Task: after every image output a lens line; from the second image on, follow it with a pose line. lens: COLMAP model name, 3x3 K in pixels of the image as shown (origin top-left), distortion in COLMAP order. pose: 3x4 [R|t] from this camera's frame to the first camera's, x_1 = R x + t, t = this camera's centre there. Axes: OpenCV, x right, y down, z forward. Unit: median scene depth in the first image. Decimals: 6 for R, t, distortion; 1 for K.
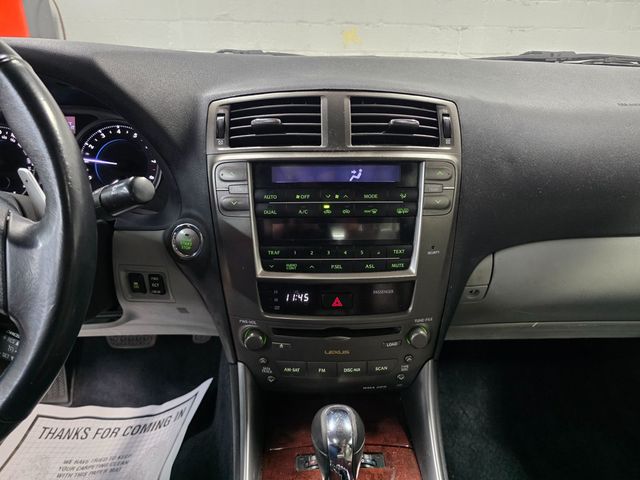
lens RADIAL K [[436.9, 0, 319.9], [0, 436.9, 241.1], [0, 0, 1]] dist [0.032871, -0.033201]
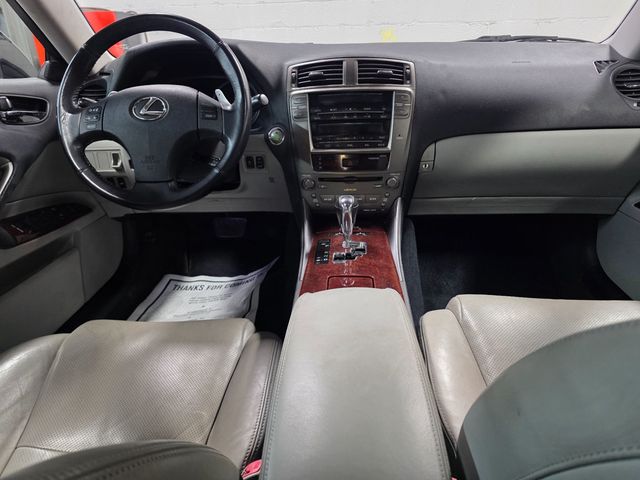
lens RADIAL K [[436.9, 0, 314.9], [0, 436.9, 240.3], [0, 0, 1]] dist [0.032871, -0.033201]
pose [[0.993358, 0.008482, -0.114749, 0.109634], [-0.009331, 0.999933, -0.006867, 0.498498], [0.114683, 0.007892, 0.993371, -0.988419]]
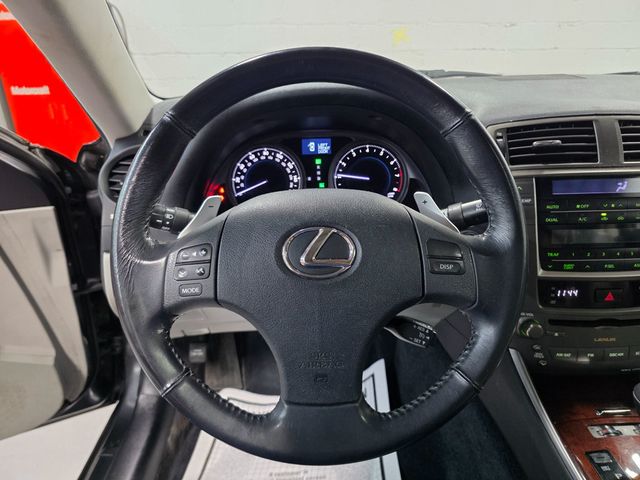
lens RADIAL K [[436.9, 0, 314.8], [0, 436.9, 236.4], [0, 0, 1]] dist [0.032871, -0.033201]
pose [[0.999508, -0.016016, -0.026973, -0.691912], [0.016097, 0.999867, 0.002780, -0.035102], [0.026925, -0.003213, 0.999632, -0.185946]]
